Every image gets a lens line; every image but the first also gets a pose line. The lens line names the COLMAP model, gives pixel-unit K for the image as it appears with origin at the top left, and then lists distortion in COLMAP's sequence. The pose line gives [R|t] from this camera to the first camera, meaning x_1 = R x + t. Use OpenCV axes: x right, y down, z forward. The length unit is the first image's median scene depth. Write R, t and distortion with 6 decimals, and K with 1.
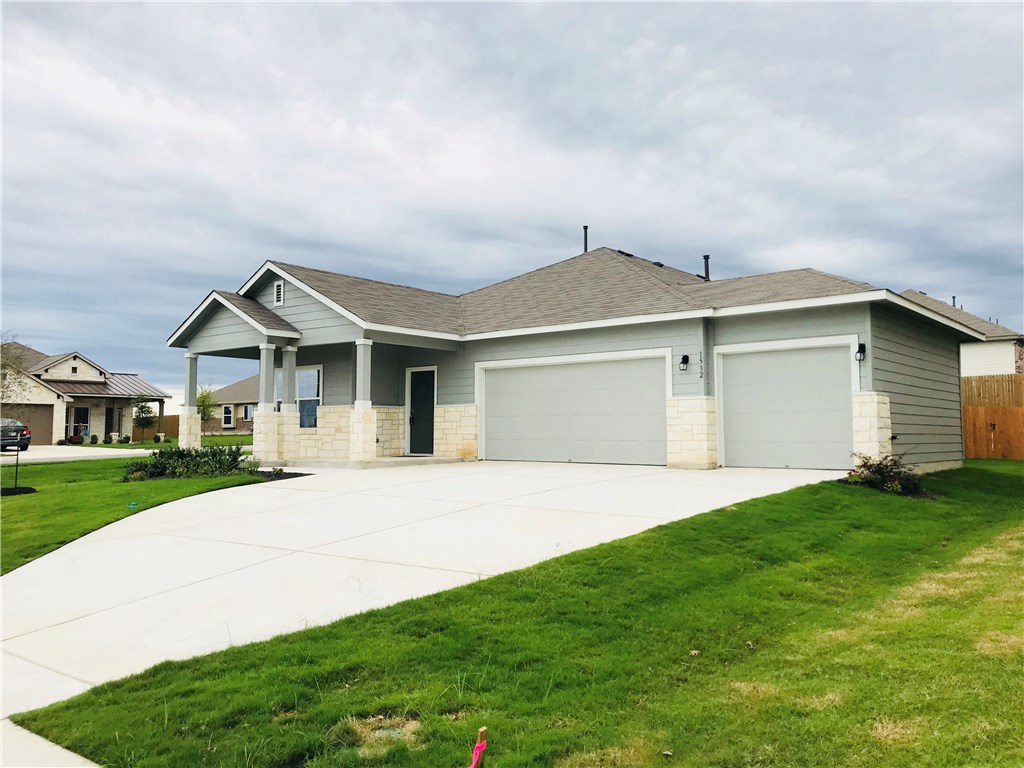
lens RADIAL K [[851.7, 0, 512.0], [0, 851.7, 384.0], [0, 0, 1]] dist [-0.005214, 0.012255]
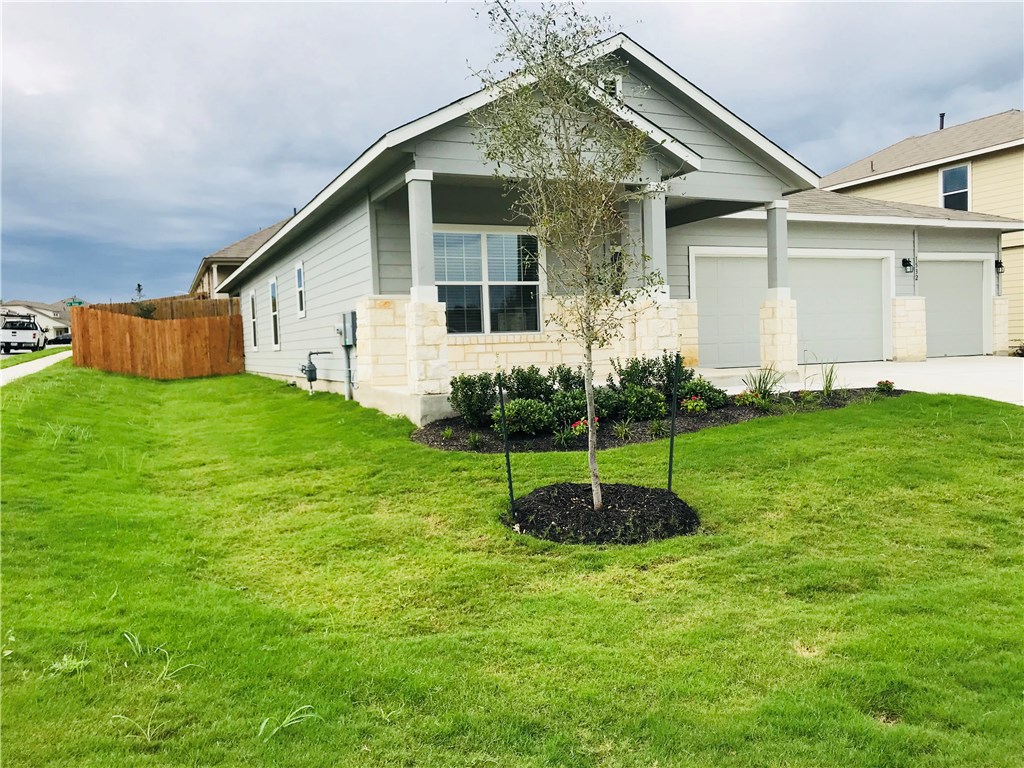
lens RADIAL K [[851.7, 0, 512.0], [0, 851.7, 384.0], [0, 0, 1]] dist [-0.005214, 0.012255]
pose [[0.458234, -0.058058, 0.886934, -1.005365], [-0.023647, 0.996715, 0.077461, 0.053909], [-0.888517, -0.056469, 0.455355, 0.938000]]
